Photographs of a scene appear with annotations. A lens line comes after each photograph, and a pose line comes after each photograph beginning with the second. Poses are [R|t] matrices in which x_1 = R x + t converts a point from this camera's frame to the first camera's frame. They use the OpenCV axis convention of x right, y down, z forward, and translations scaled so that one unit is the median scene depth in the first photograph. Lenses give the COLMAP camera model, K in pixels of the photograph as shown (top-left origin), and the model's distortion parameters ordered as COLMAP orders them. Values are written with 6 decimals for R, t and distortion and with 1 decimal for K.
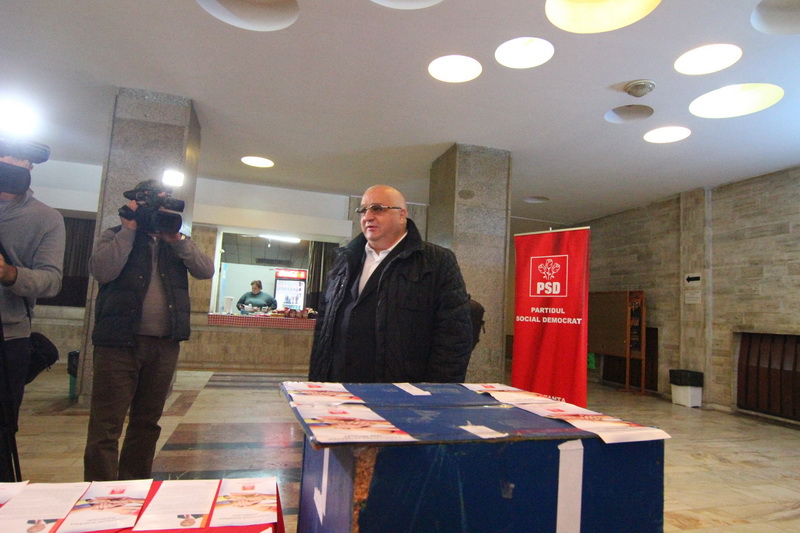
lens RADIAL K [[476.3, 0, 401.9], [0, 476.3, 270.9], [0, 0, 1]] dist [0.004339, -0.022072]
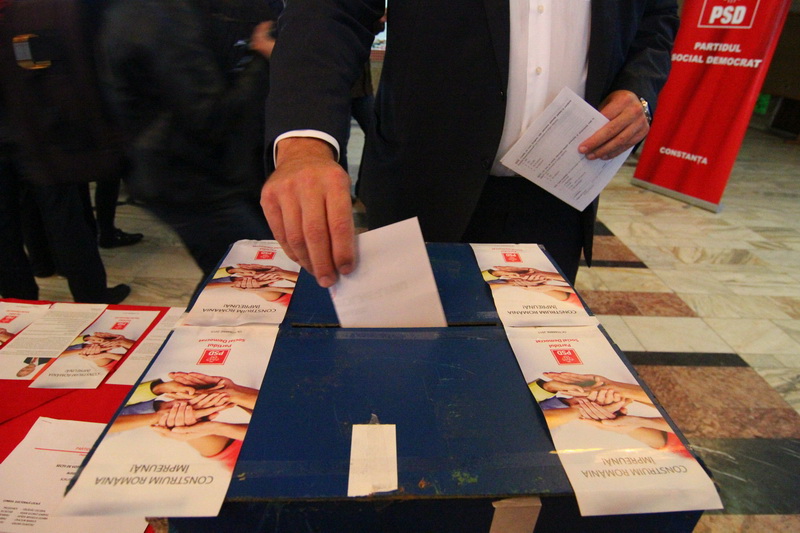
lens RADIAL K [[452.5, 0, 405.0], [0, 452.5, 269.0], [0, 0, 1]] dist [-0.013081, -0.006864]
pose [[0.961351, 0.112712, -0.251197, 0.034805], [0.040023, 0.845464, 0.532530, -0.018988], [0.272401, -0.522002, 0.808277, 0.070300]]
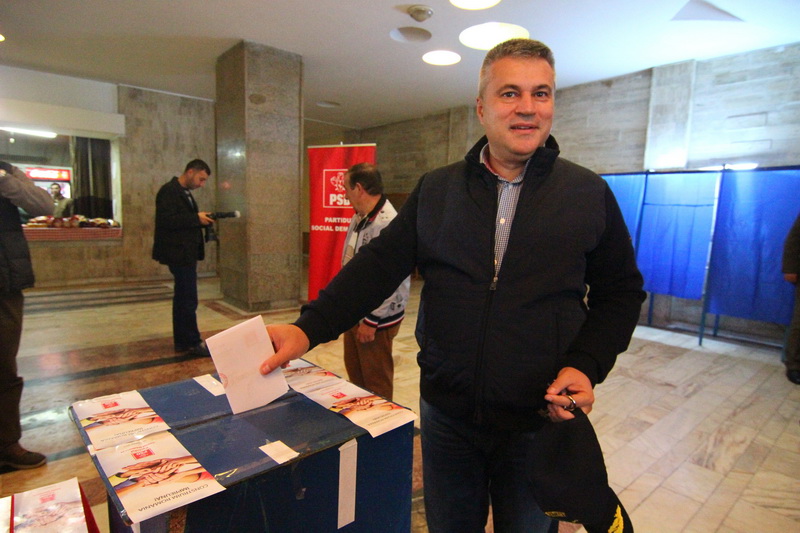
lens RADIAL K [[452.5, 0, 402.1], [0, 452.5, 271.2], [0, 0, 1]] dist [-0.013081, -0.006864]
pose [[0.909528, -0.077737, 0.408308, 0.002078], [-0.019322, 0.973385, 0.228360, -0.040856], [-0.415193, -0.215589, 0.883819, -0.006074]]
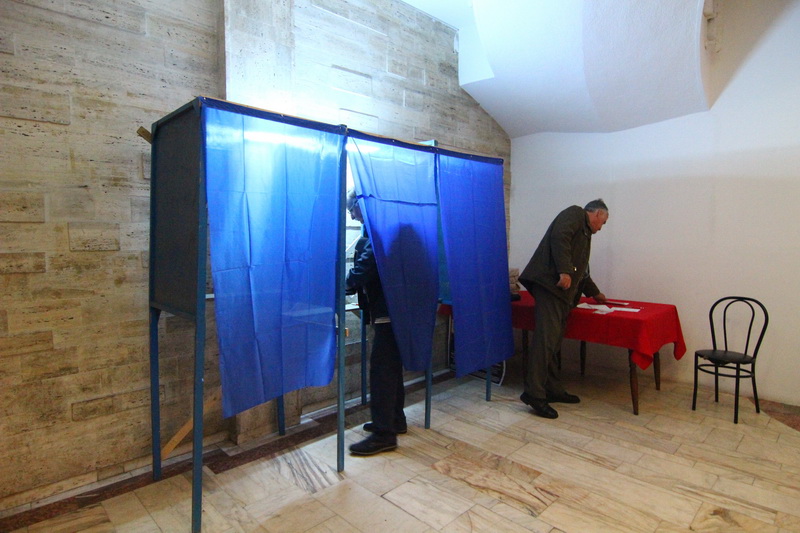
lens RADIAL K [[452.5, 0, 407.8], [0, 452.5, 270.4], [0, 0, 1]] dist [-0.013081, -0.006864]
pose [[-0.480508, -0.122368, 0.868411, 0.484527], [-0.103542, 0.991208, 0.082380, 0.065567], [-0.870857, -0.050333, -0.488953, 0.893724]]
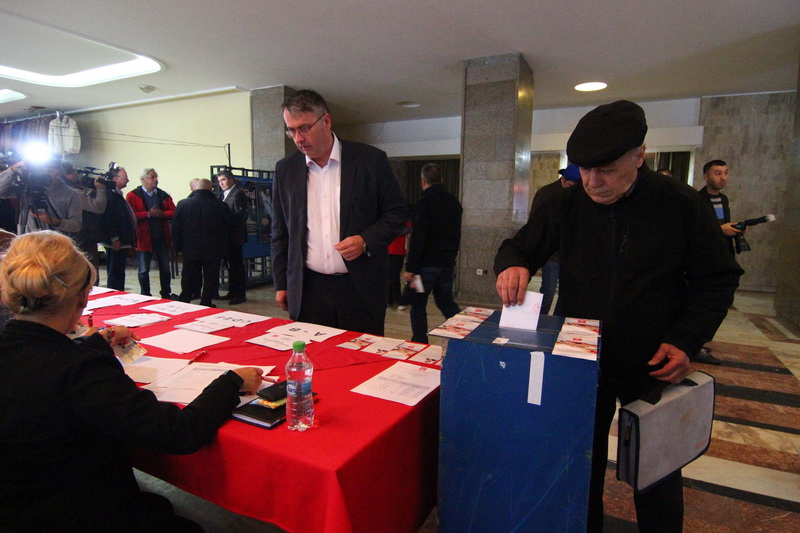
lens RADIAL K [[452.5, 0, 405.2], [0, 452.5, 269.6], [0, 0, 1]] dist [-0.013081, -0.006864]
pose [[0.730116, 0.047297, -0.681684, 0.136416], [0.087605, 0.982890, 0.162026, -0.040838], [0.677684, -0.178017, 0.713480, -0.083199]]
